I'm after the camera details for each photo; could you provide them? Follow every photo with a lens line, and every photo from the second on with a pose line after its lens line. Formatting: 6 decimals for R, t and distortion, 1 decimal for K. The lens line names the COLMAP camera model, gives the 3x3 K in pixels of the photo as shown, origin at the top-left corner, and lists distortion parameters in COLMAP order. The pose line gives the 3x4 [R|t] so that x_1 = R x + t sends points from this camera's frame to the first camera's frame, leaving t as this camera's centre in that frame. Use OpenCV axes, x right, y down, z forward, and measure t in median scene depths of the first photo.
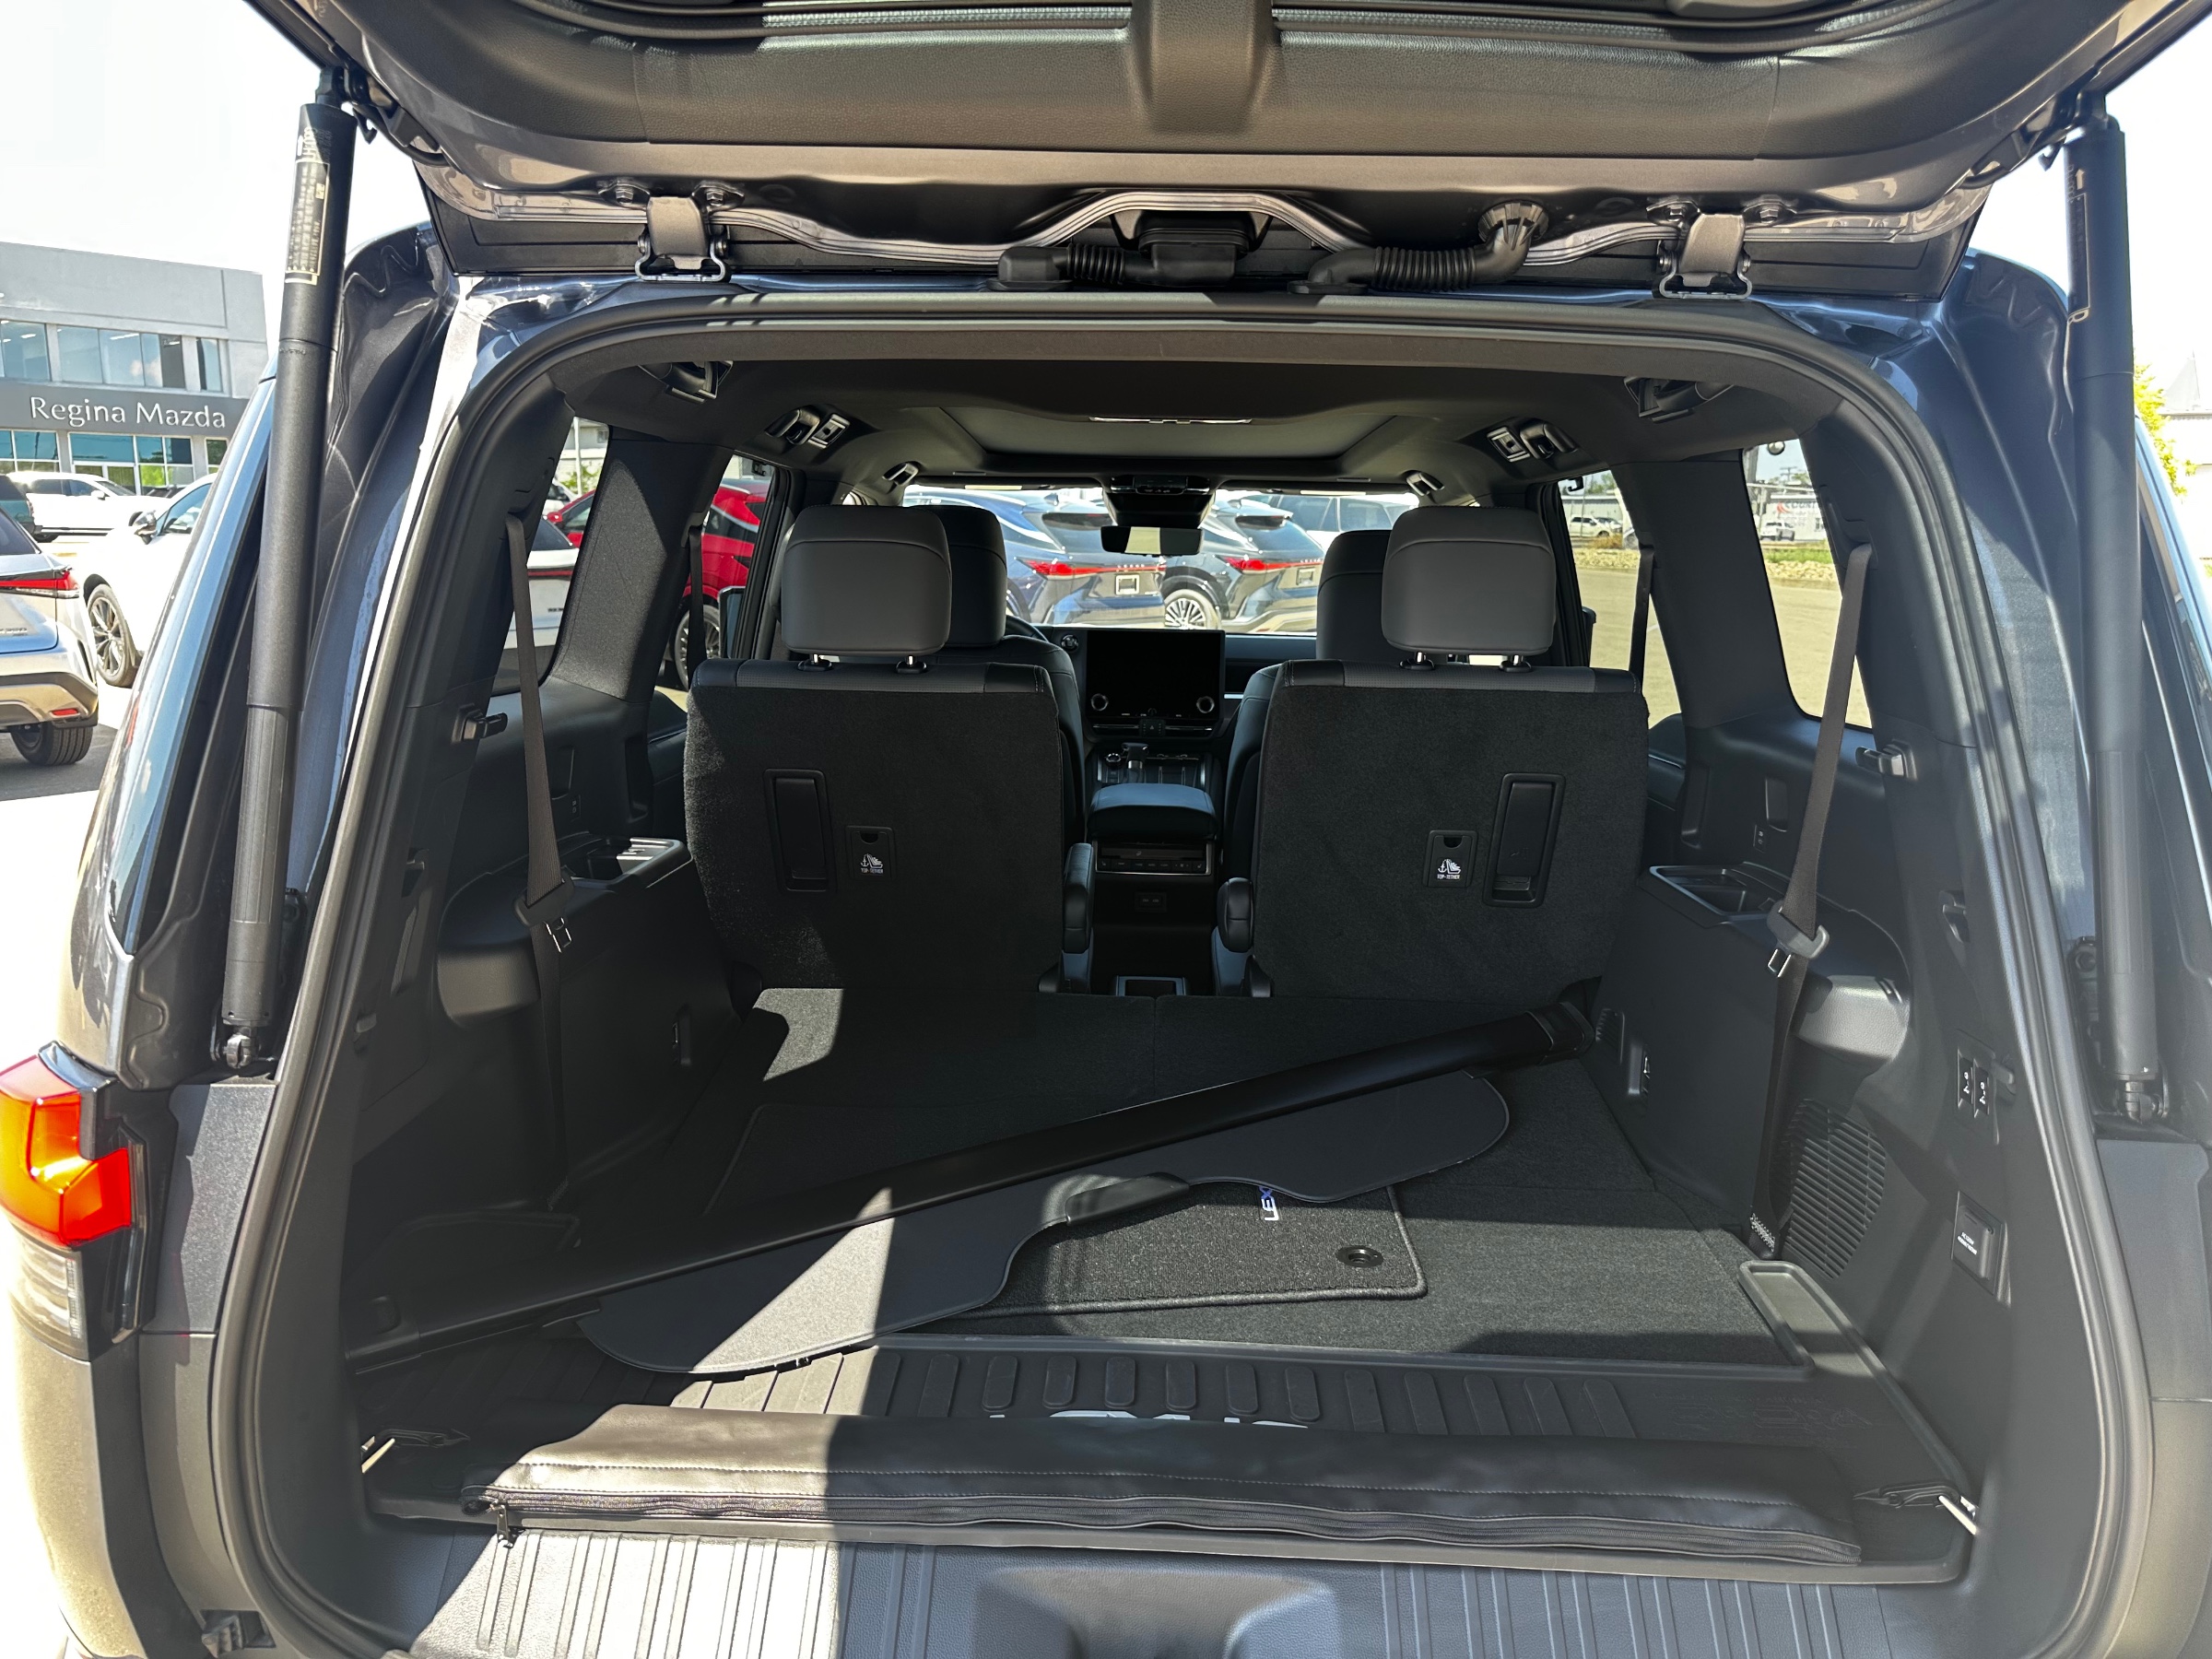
lens RADIAL K [[1580.0, 0, 1098.6], [0, 1580.0, 870.3], [0, 0, 1]] dist [0.007104, -0.003689]
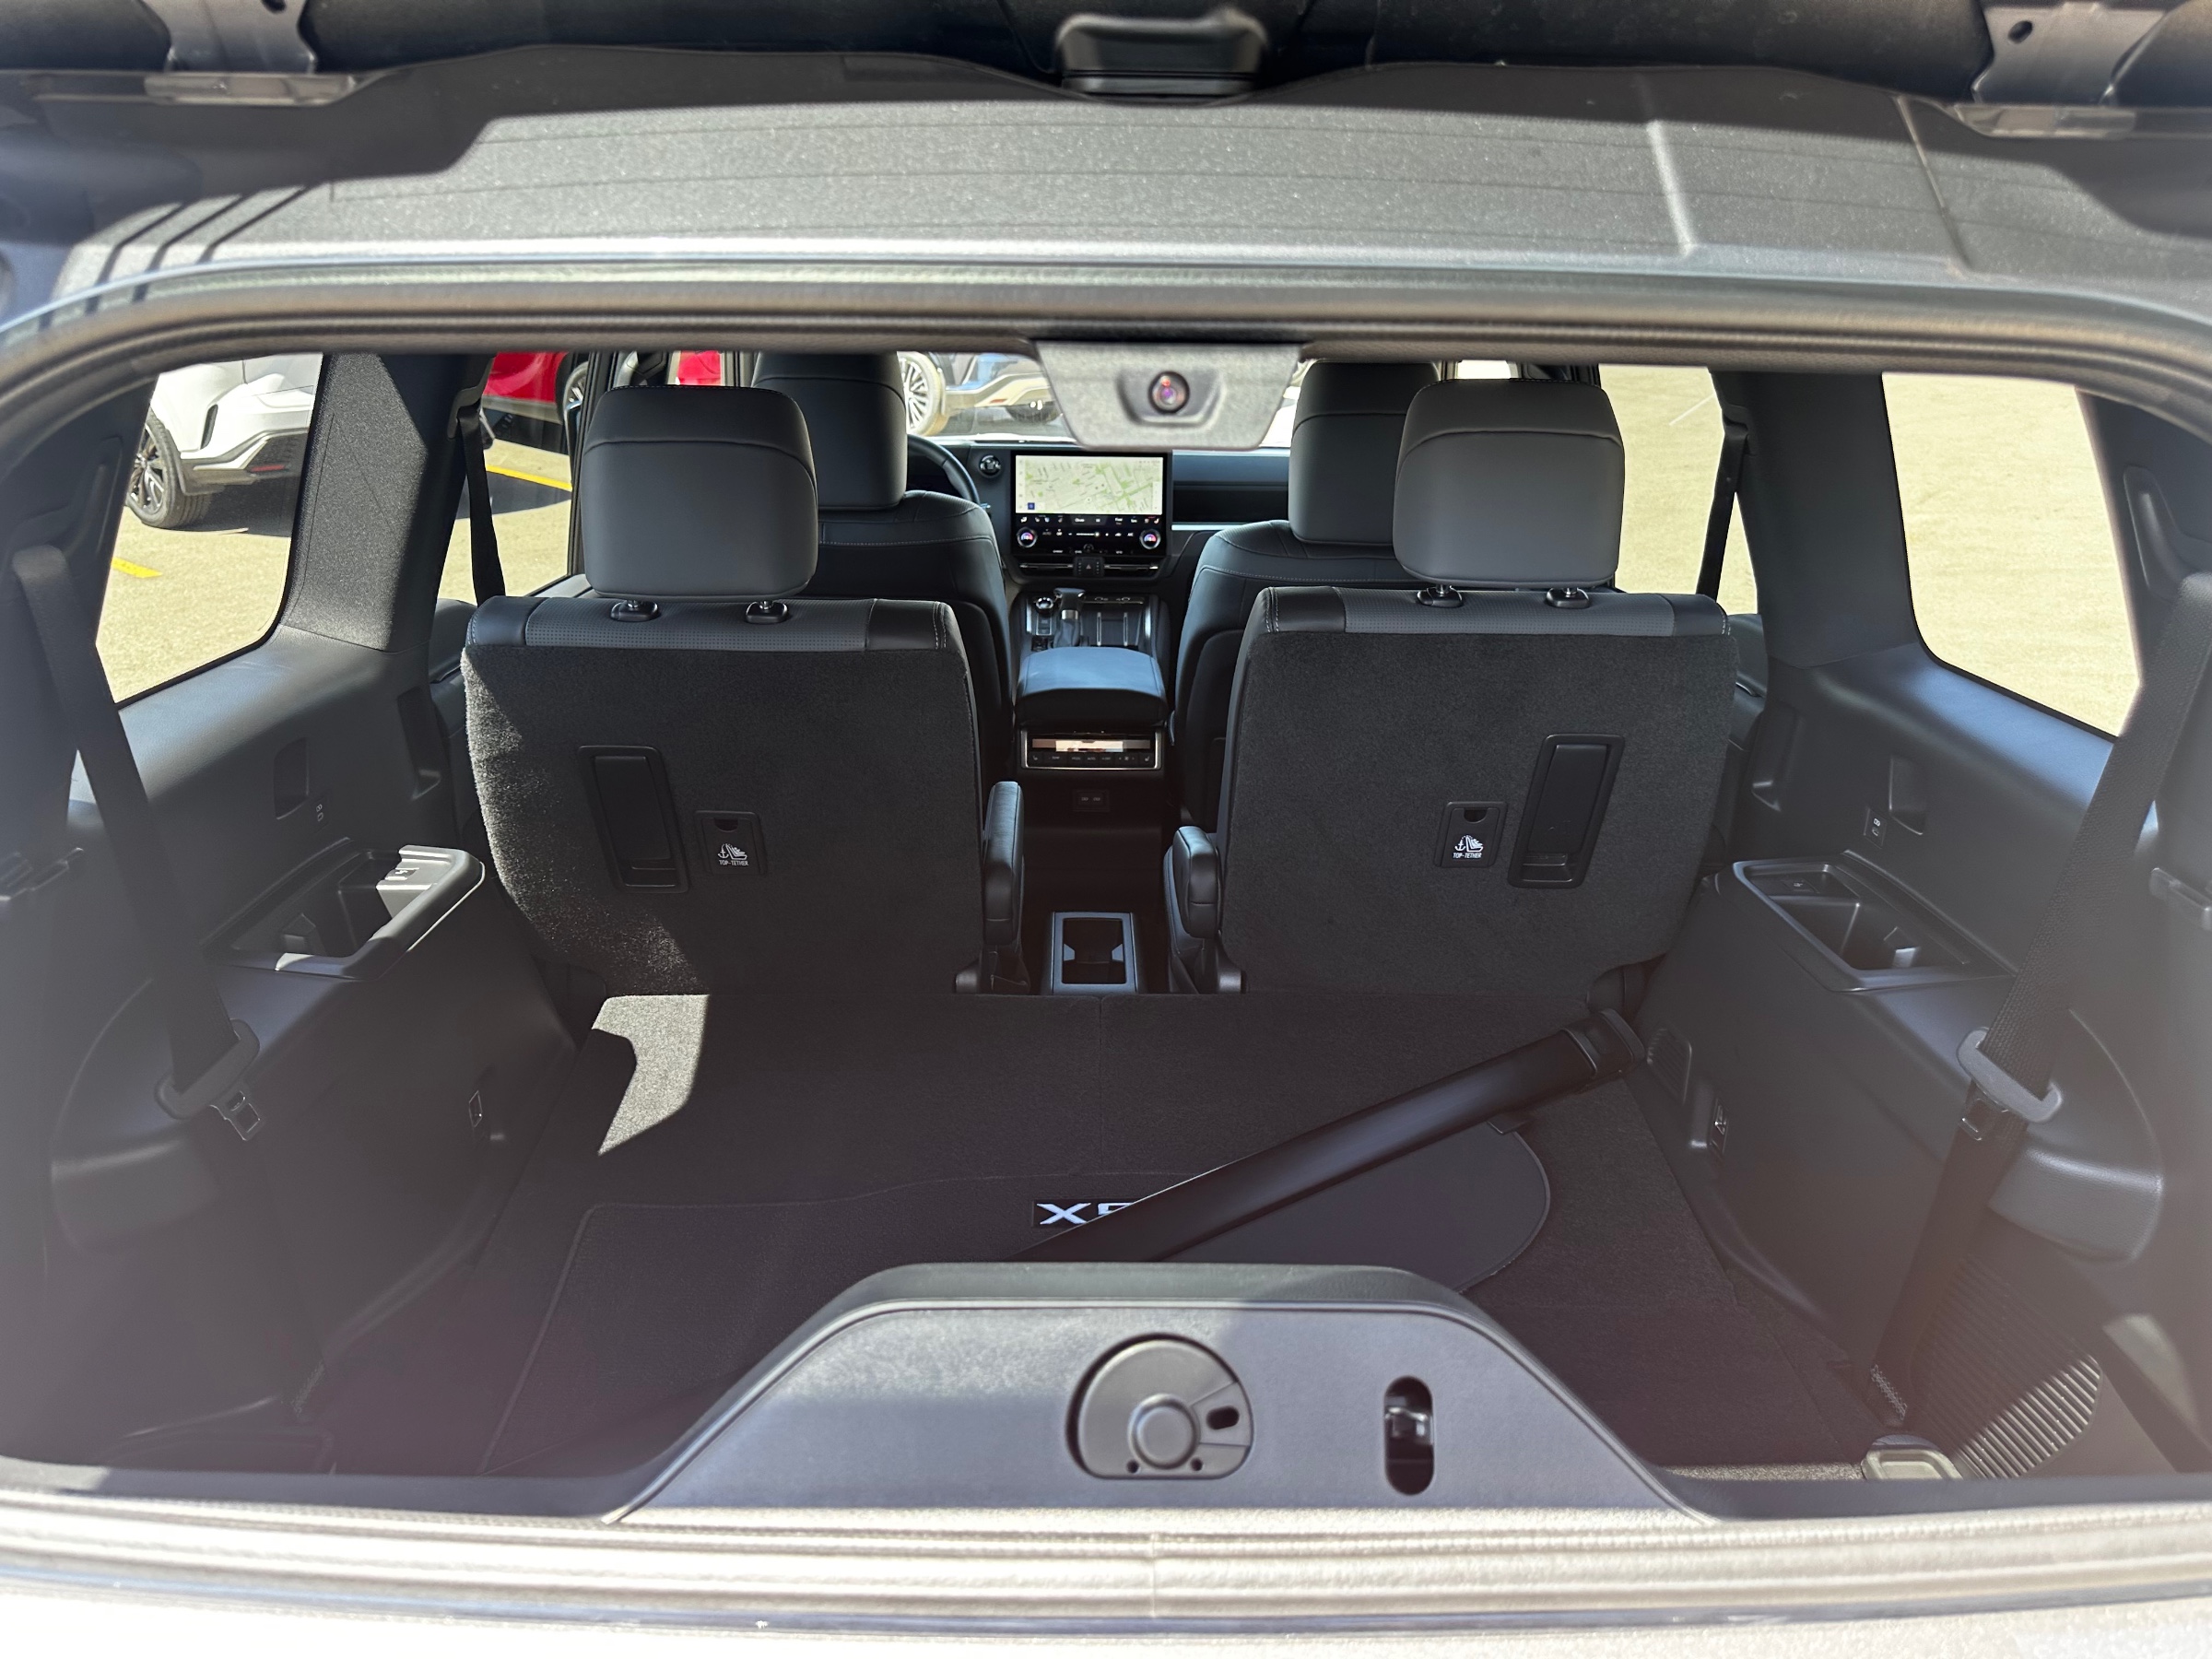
lens RADIAL K [[1580.0, 0, 1098.6], [0, 1580.0, 870.3], [0, 0, 1]] dist [0.007104, -0.003689]
pose [[0.999124, -0.017537, 0.038007, 0.006345], [0.011414, 0.987735, 0.155723, -0.114367], [-0.040272, -0.155153, 0.987069, 0.224896]]
